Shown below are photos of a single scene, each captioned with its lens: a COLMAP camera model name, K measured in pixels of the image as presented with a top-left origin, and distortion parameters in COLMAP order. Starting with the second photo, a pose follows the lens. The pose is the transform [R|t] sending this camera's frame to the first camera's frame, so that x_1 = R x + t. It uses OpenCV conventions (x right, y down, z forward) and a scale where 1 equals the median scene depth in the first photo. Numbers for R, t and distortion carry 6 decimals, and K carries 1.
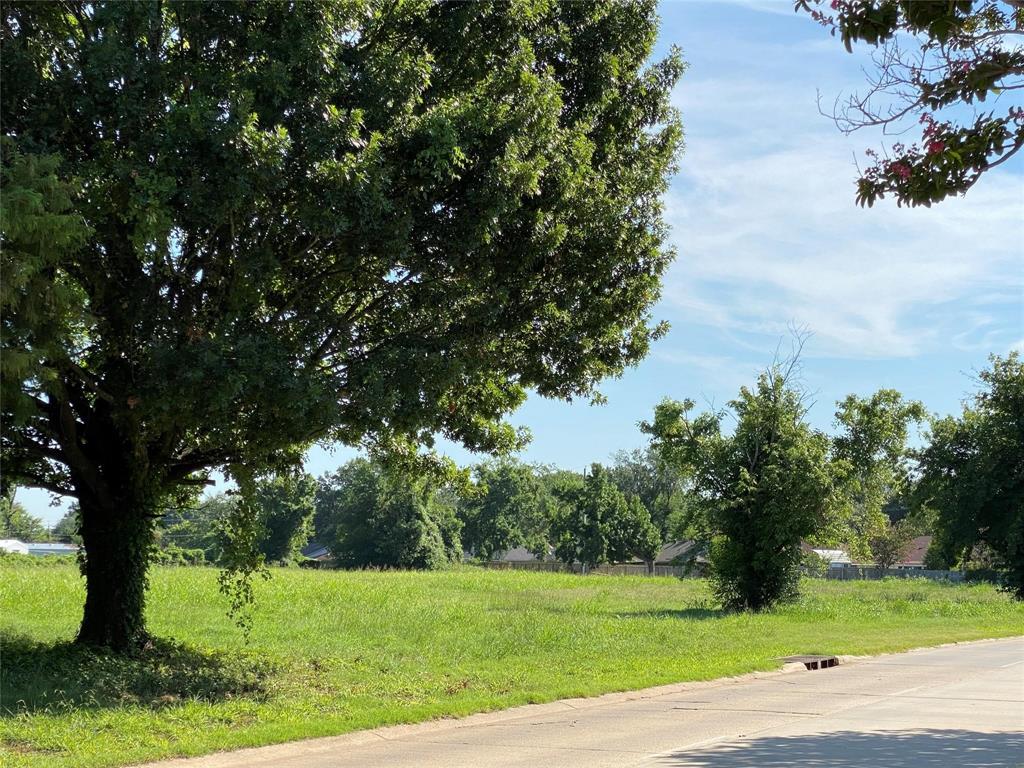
lens RADIAL K [[1745.9, 0, 521.7], [0, 1745.9, 384.2], [0, 0, 1]] dist [0.172434, 0.000000]
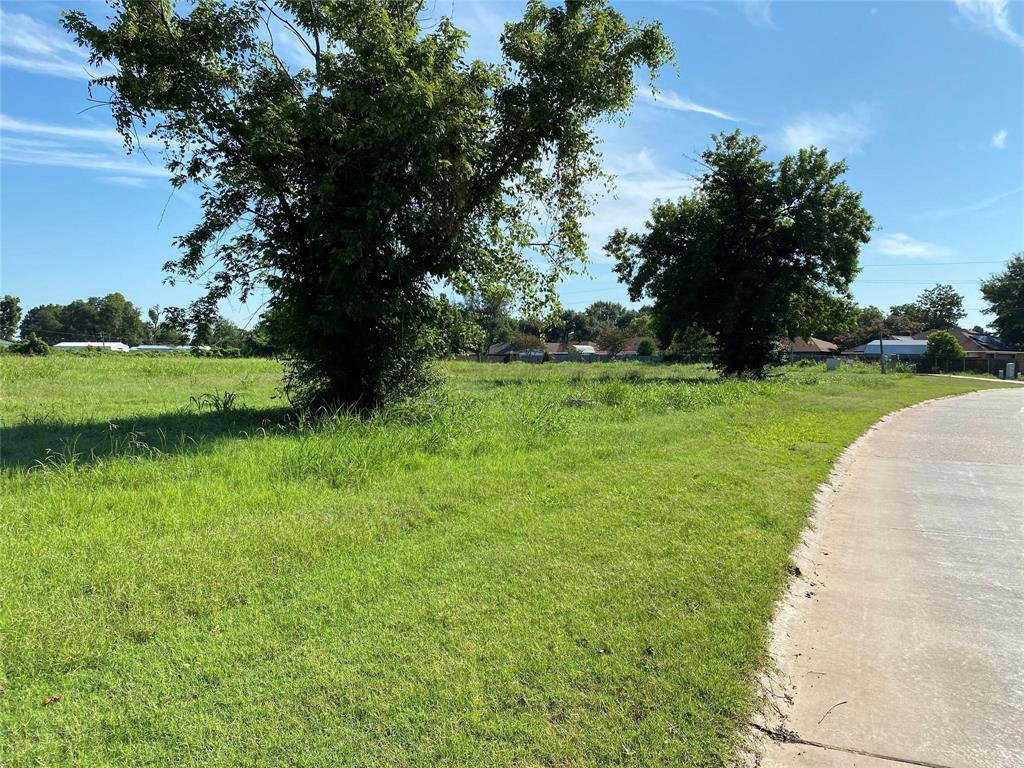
lens RADIAL K [[774.7, 0, 507.6], [0, 774.7, 383.8], [0, 0, 1]] dist [0.044711, -0.003631]
pose [[0.998160, -0.007618, 0.060147, 0.118091], [-0.000546, 0.990904, 0.134568, 0.062088], [-0.060625, -0.134353, 0.989077, 0.537166]]
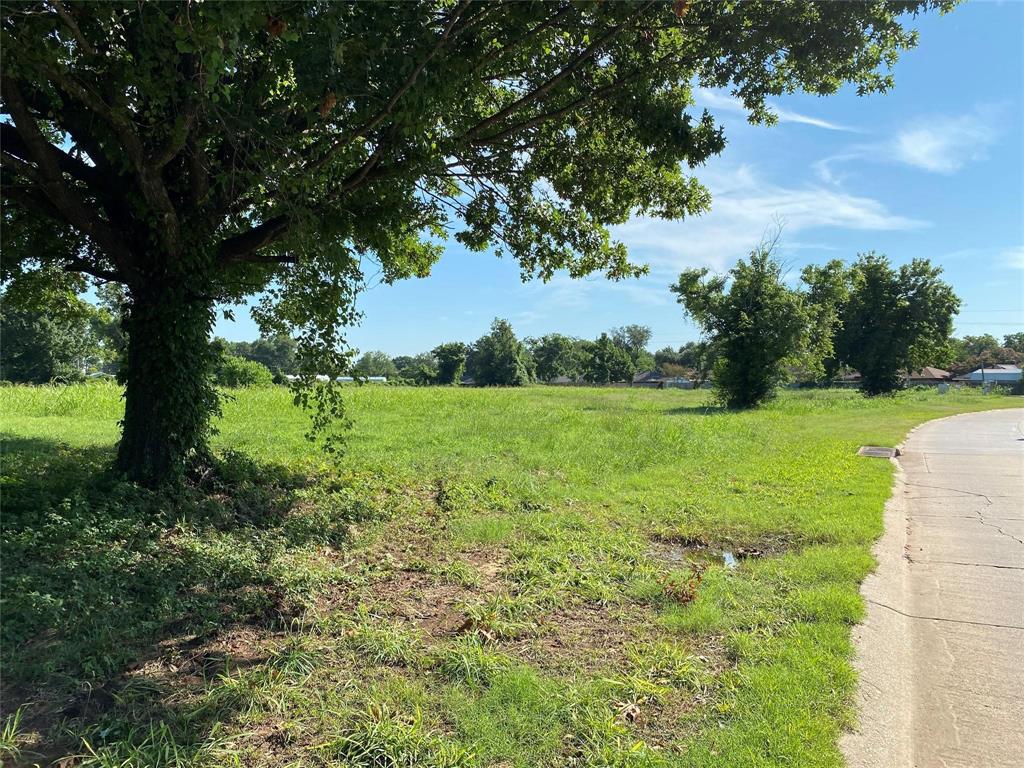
lens RADIAL K [[774.7, 0, 508.2], [0, 774.7, 386.6], [0, 0, 1]] dist [0.044711, -0.003631]
pose [[0.997815, -0.013716, -0.064633, -0.020706], [0.020377, 0.994415, 0.103552, 0.025395], [0.062852, -0.104642, 0.992522, 0.218538]]
